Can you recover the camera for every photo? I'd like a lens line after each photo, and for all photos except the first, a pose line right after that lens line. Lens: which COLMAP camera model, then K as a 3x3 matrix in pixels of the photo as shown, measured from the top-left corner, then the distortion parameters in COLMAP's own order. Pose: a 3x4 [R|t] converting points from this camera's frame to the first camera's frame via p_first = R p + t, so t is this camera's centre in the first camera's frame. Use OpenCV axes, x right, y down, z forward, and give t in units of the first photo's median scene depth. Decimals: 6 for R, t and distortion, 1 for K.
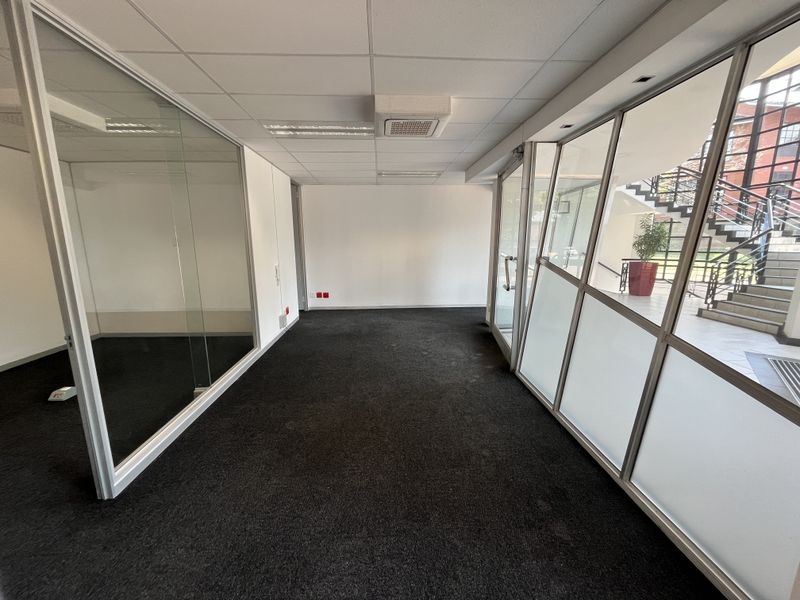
lens RADIAL K [[321.2, 0, 400.2], [0, 321.2, 300.4], [0, 0, 1]] dist [-0.001669, -0.000055]
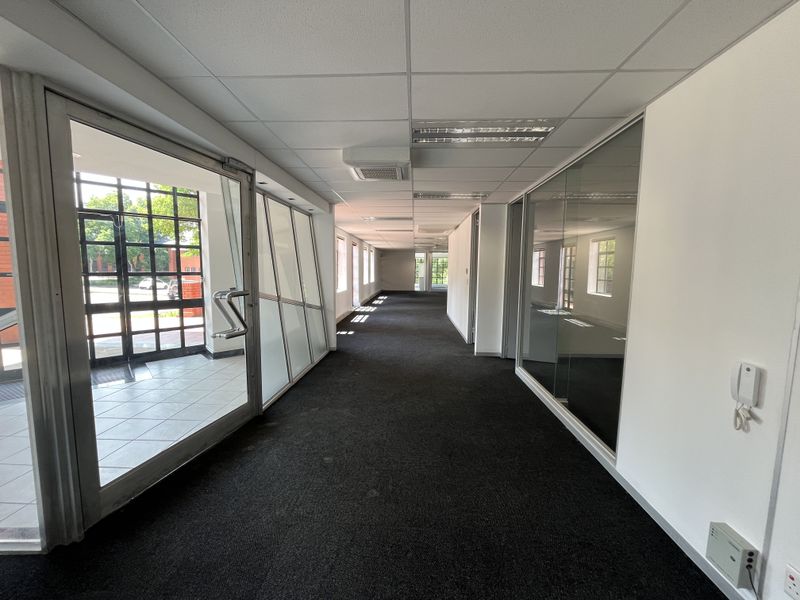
lens RADIAL K [[321.2, 0, 401.5], [0, 321.2, 300.7], [0, 0, 1]] dist [-0.001669, -0.000055]
pose [[-0.994899, -0.017183, 0.099399, -0.131145], [0.010798, 0.961582, 0.274304, -0.329198], [-0.100294, 0.273978, -0.956492, 1.735011]]
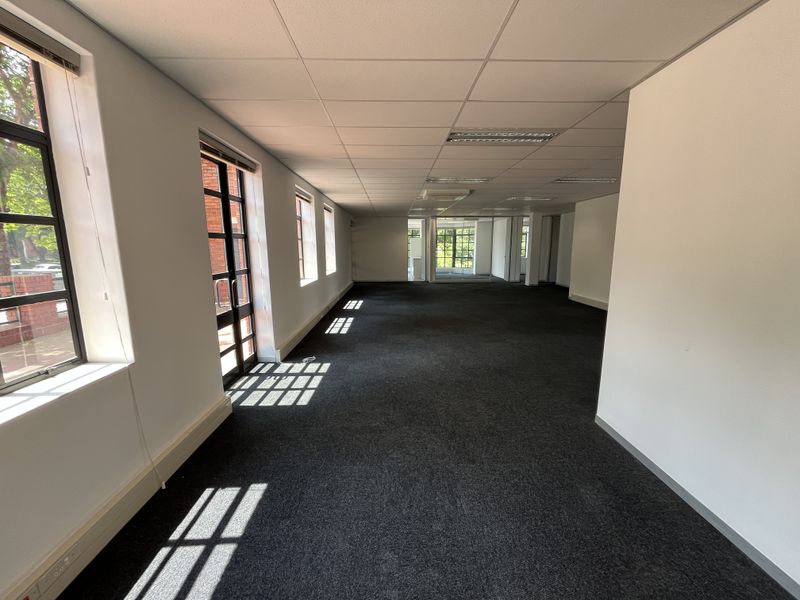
lens RADIAL K [[321.2, 0, 405.2], [0, 321.2, 300.2], [0, 0, 1]] dist [-0.001669, -0.000055]
pose [[-0.999853, -0.004356, 0.016612, -0.113708], [0.001565, 0.940170, 0.340702, -0.306999], [-0.017103, 0.340678, -0.940024, 1.614720]]
